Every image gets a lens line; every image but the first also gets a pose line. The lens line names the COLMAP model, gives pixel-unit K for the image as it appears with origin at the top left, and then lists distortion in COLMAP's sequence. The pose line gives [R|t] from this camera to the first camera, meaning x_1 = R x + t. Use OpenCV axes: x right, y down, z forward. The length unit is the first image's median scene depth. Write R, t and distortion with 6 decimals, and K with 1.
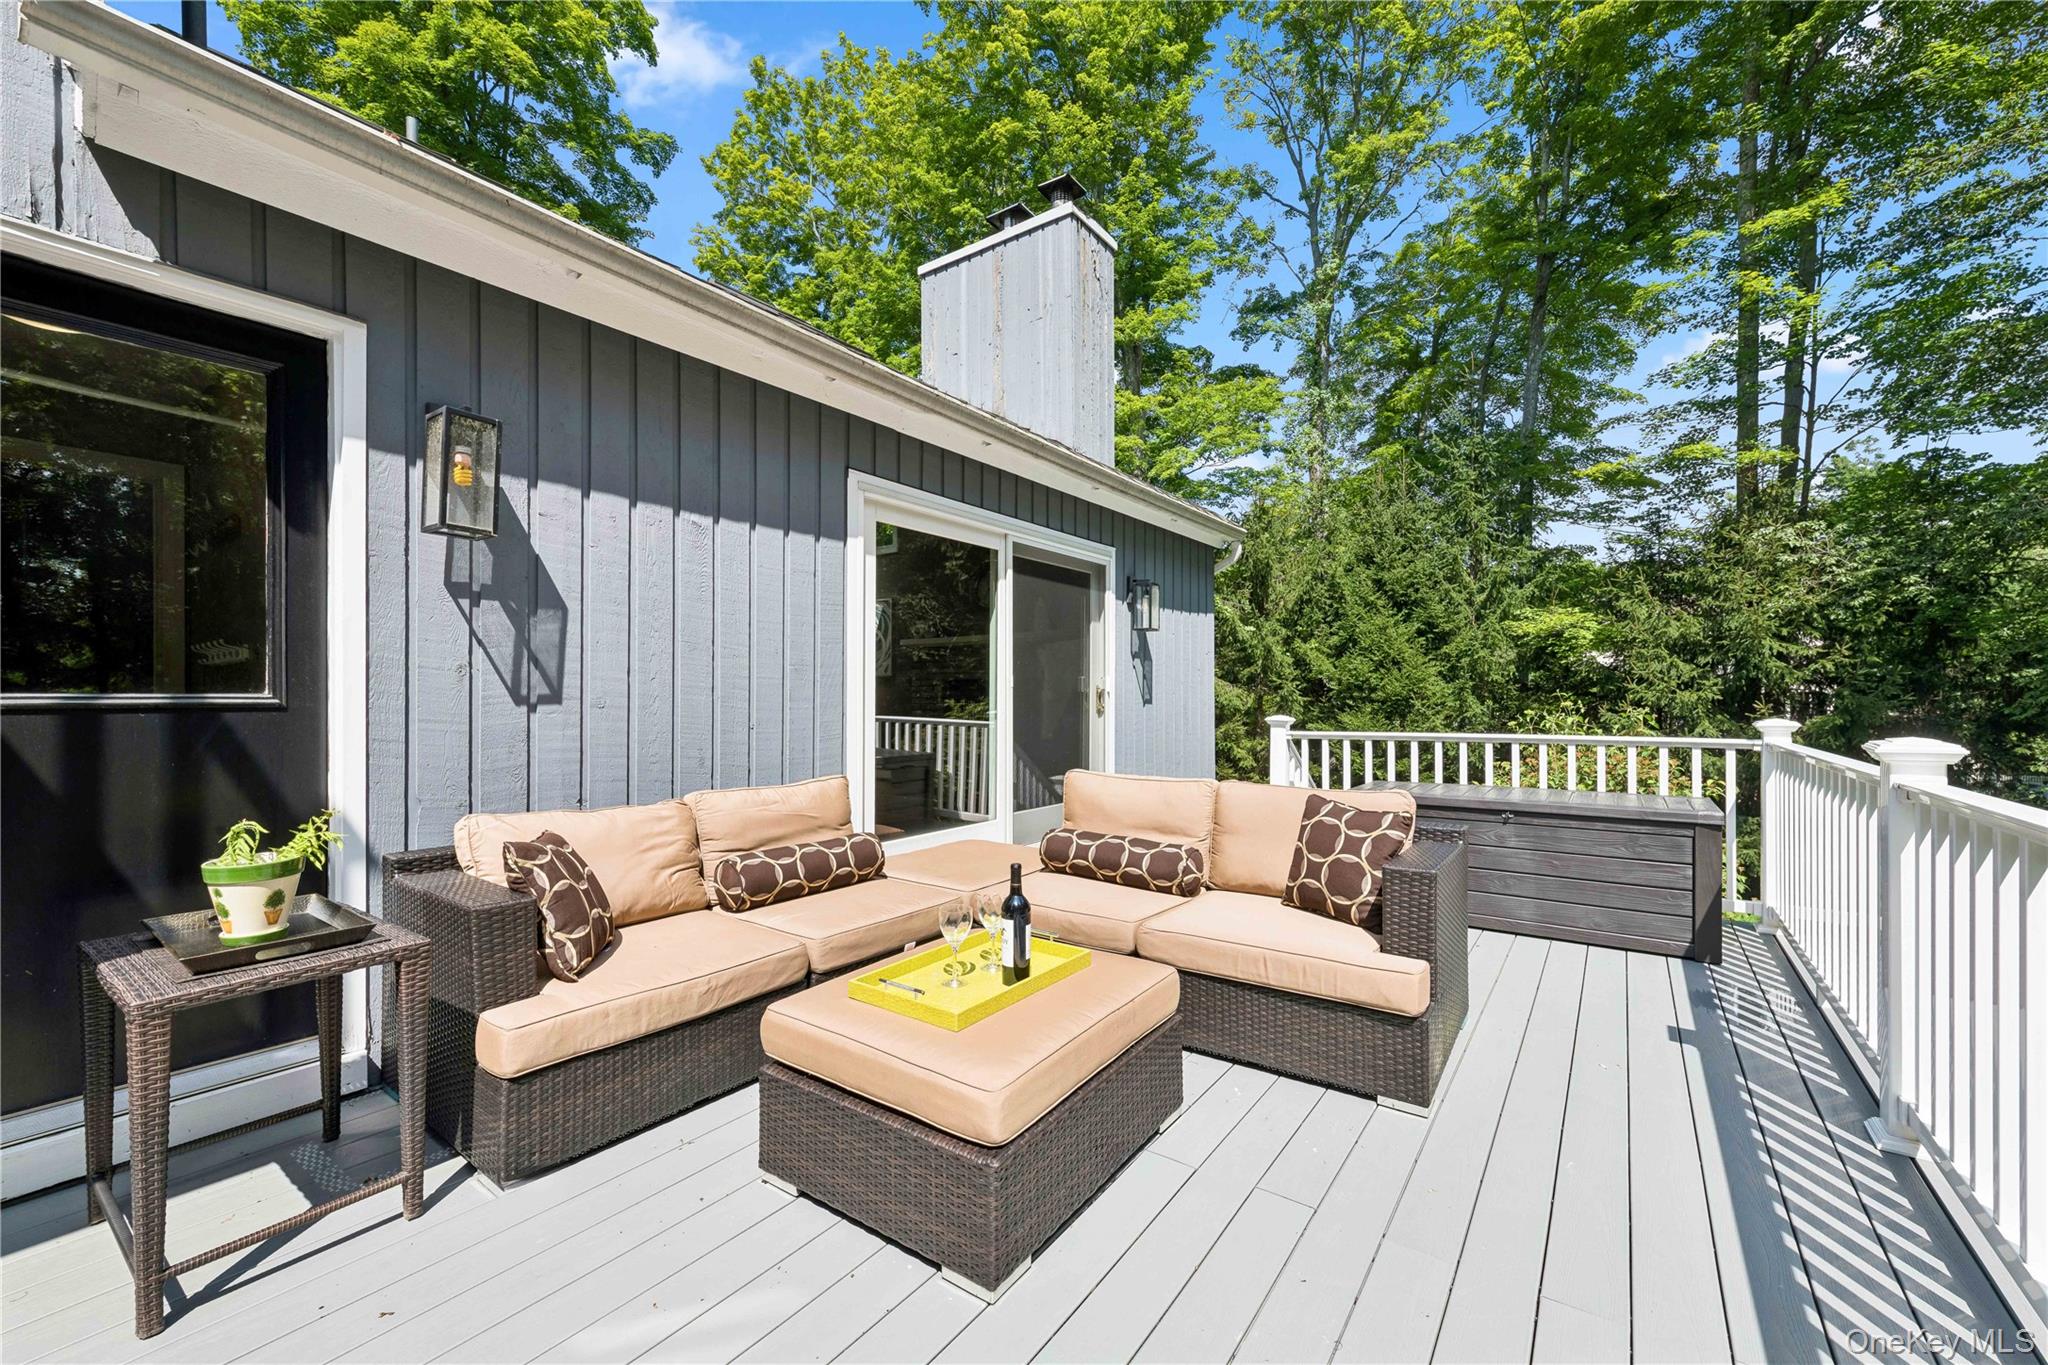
lens RADIAL K [[816.2, 0, 1020.3], [0, 816.2, 698.2], [0, 0, 1]] dist [0.002641, -0.000997]
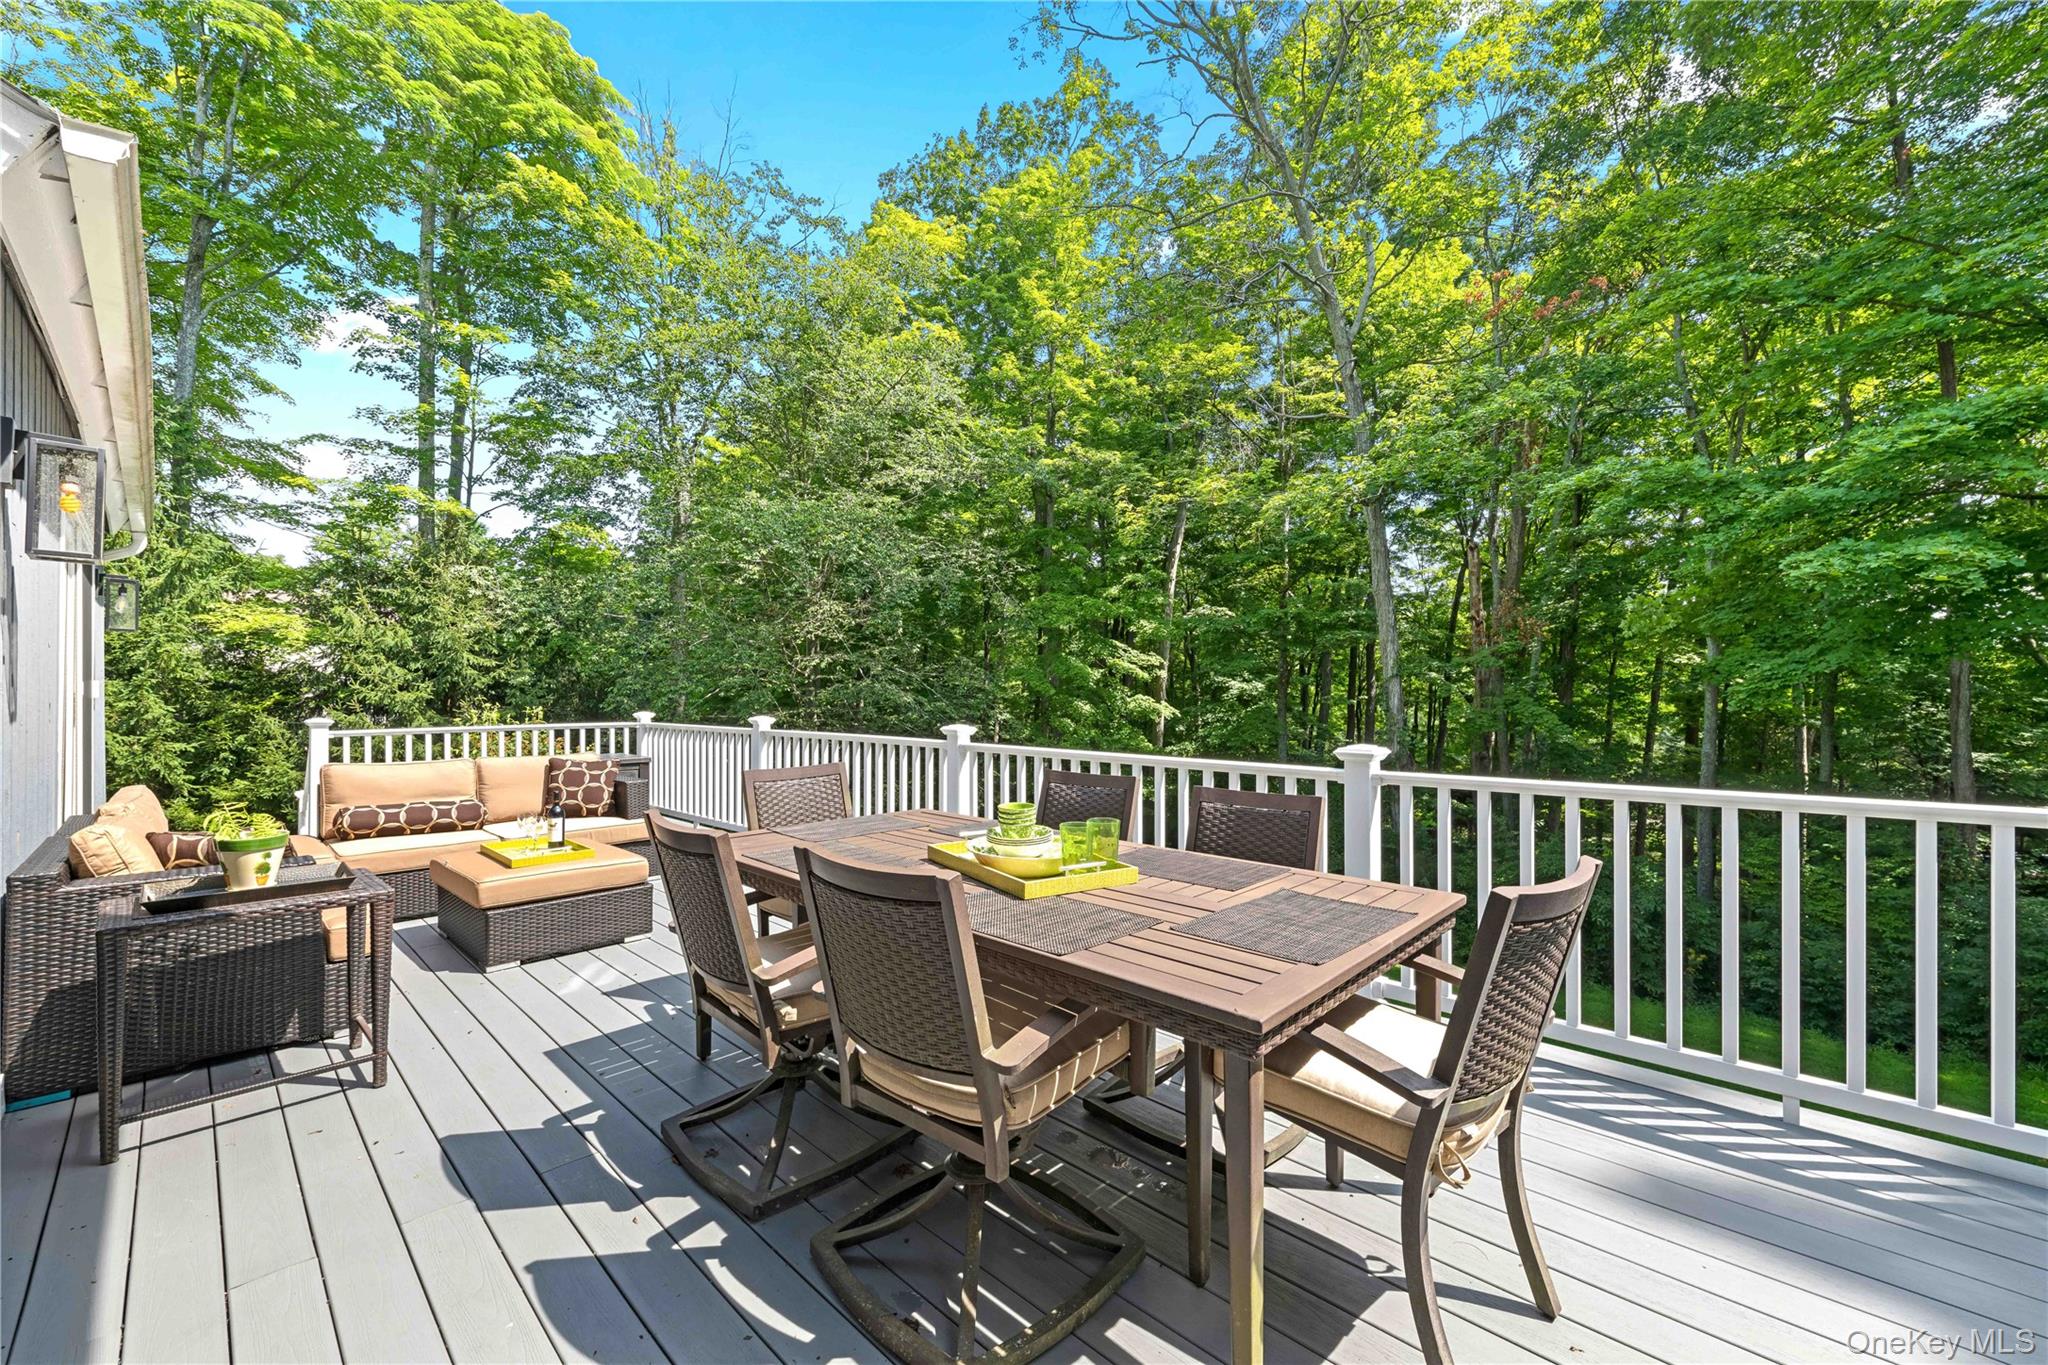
lens RADIAL K [[816.2, 0, 1035.6], [0, 816.2, 692.4], [0, 0, 1]] dist [0.002641, -0.000997]
pose [[0.115329, 0.003492, 0.993321, -0.566901], [-0.001026, 0.999994, -0.003396, -0.009724], [-0.993327, -0.000628, 0.115332, -0.119569]]
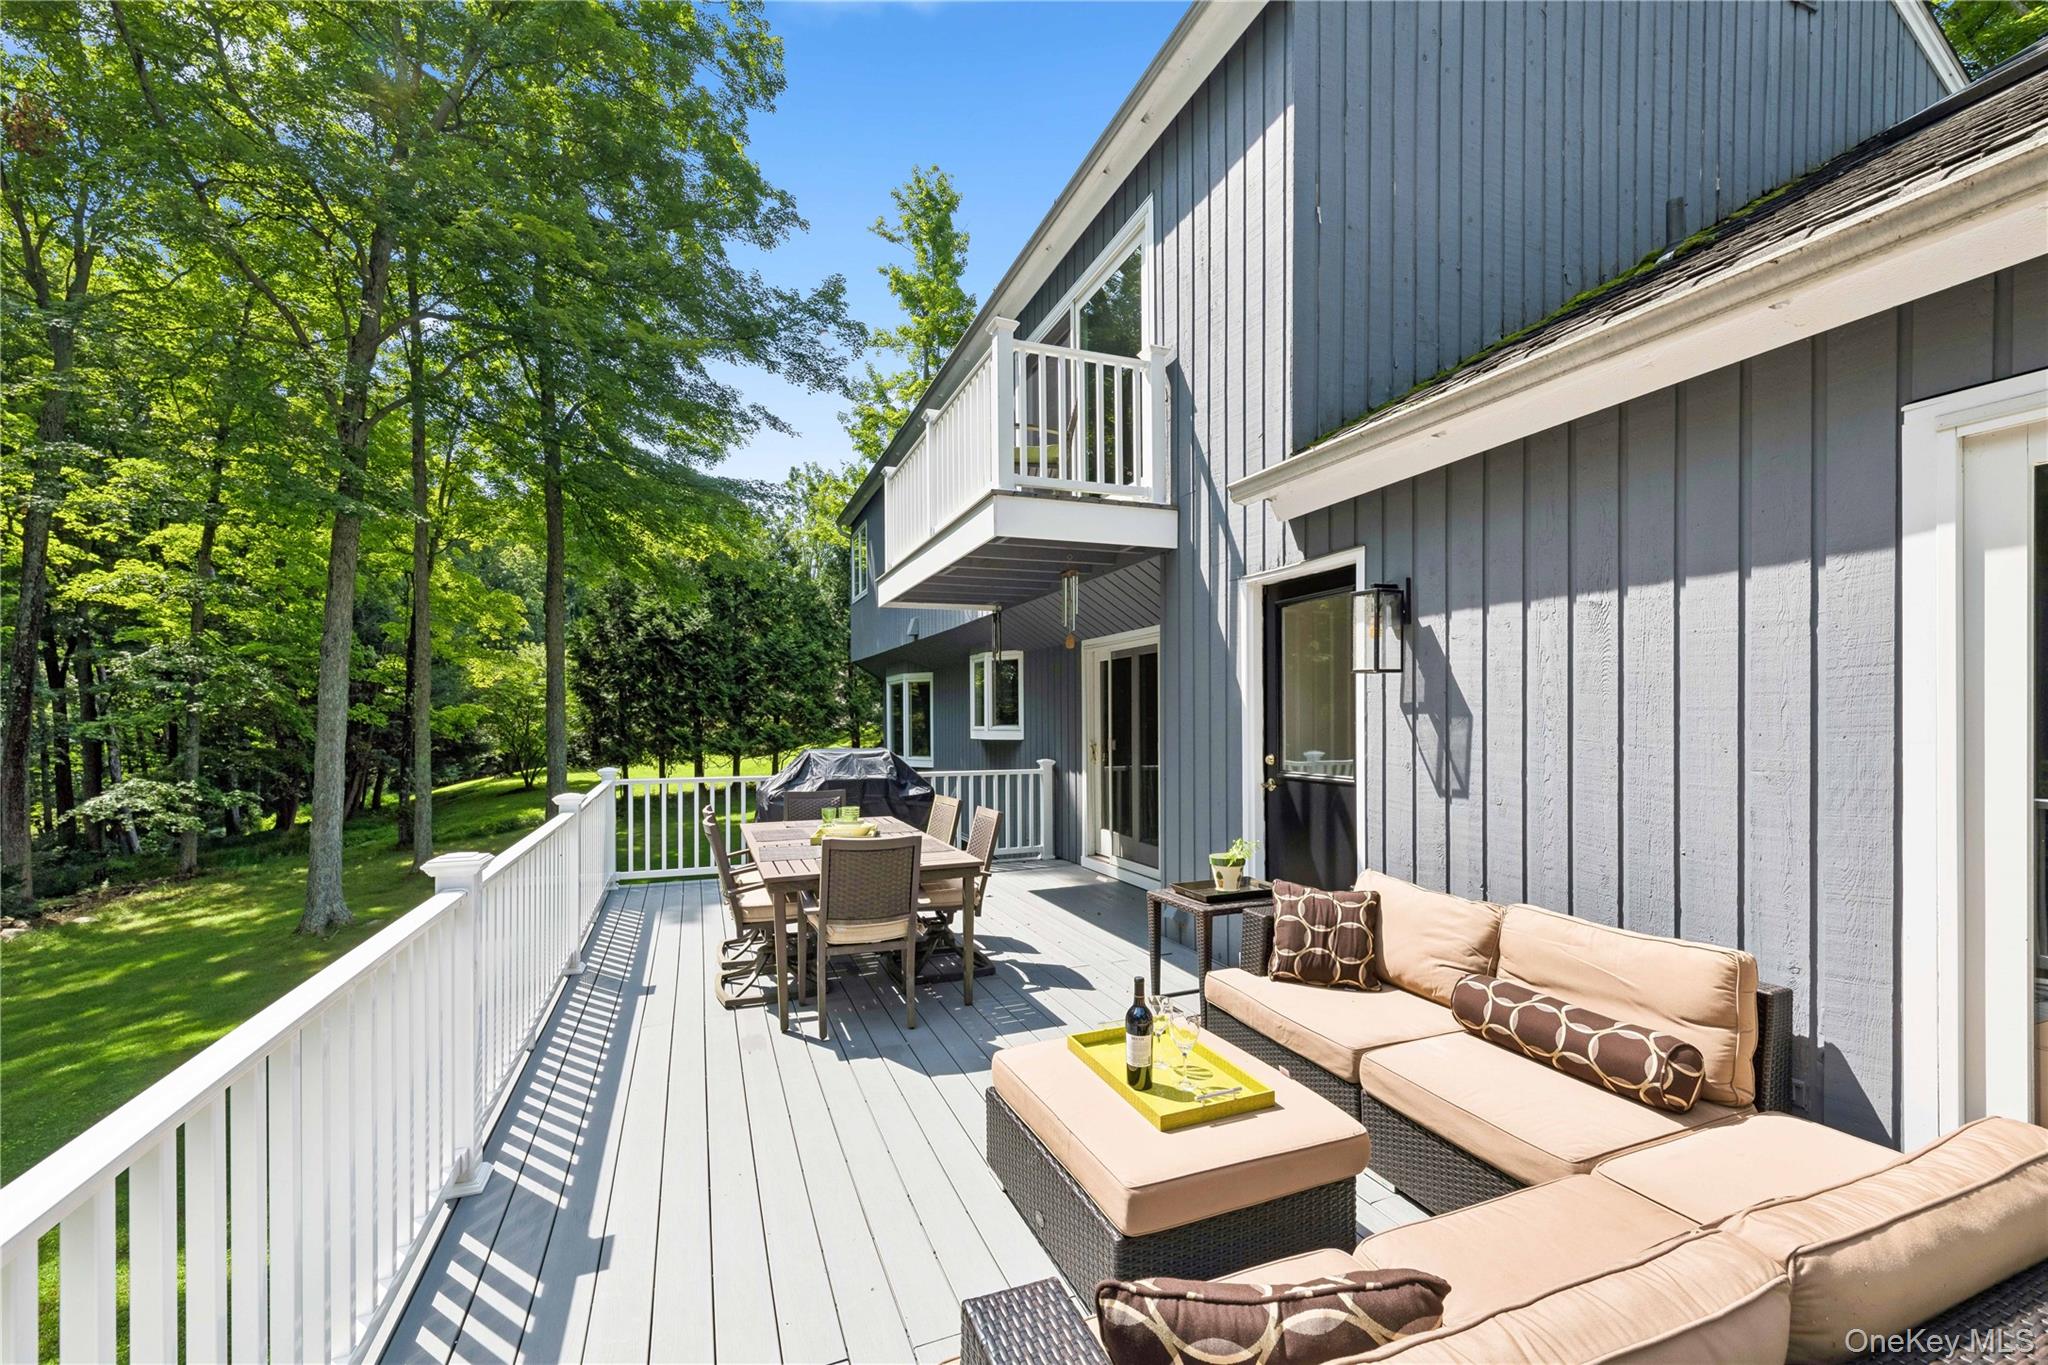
lens RADIAL K [[816.2, 0, 990.5], [0, 816.2, 723.5], [0, 0, 1]] dist [0.002641, -0.000997]
pose [[-0.556432, -0.000565, -0.830893, 0.314851], [-0.001305, 0.999999, 0.000194, -0.040482], [0.830892, 0.001192, -0.556432, 0.444674]]
